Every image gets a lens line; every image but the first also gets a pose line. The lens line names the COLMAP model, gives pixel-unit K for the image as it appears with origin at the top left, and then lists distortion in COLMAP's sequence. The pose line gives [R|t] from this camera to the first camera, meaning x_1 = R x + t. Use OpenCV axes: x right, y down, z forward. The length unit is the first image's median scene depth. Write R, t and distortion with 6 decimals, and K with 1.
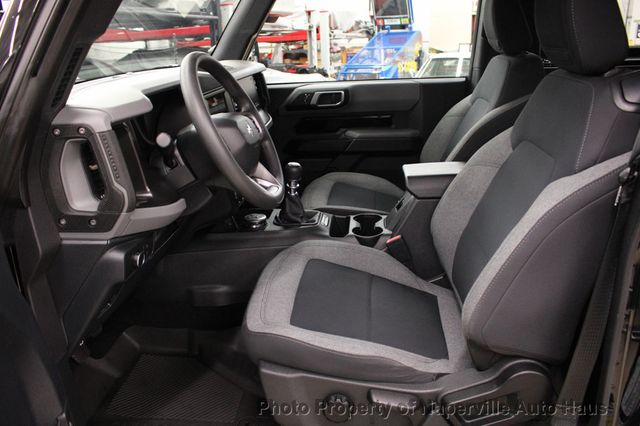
lens RADIAL K [[534.5, 0, 352.3], [0, 534.5, 211.1], [0, 0, 1]] dist [-0.089788, 0.003467]
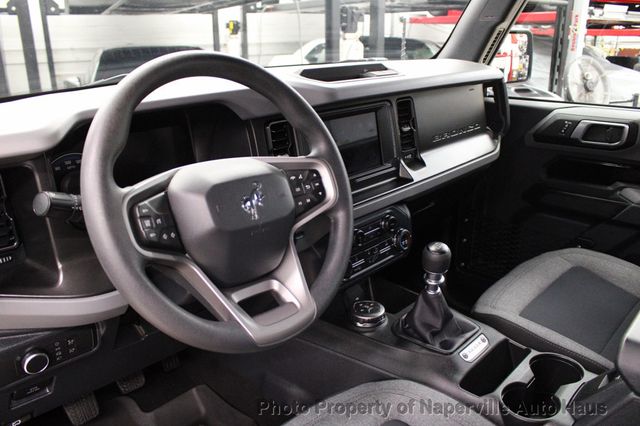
lens RADIAL K [[534.5, 0, 352.3], [0, 534.5, 211.1], [0, 0, 1]] dist [-0.089788, 0.003467]
pose [[0.773445, 0.239750, -0.586773, 0.140588], [-0.224336, 0.969331, 0.100356, -0.148233], [0.592838, 0.054015, 0.803509, 0.417644]]
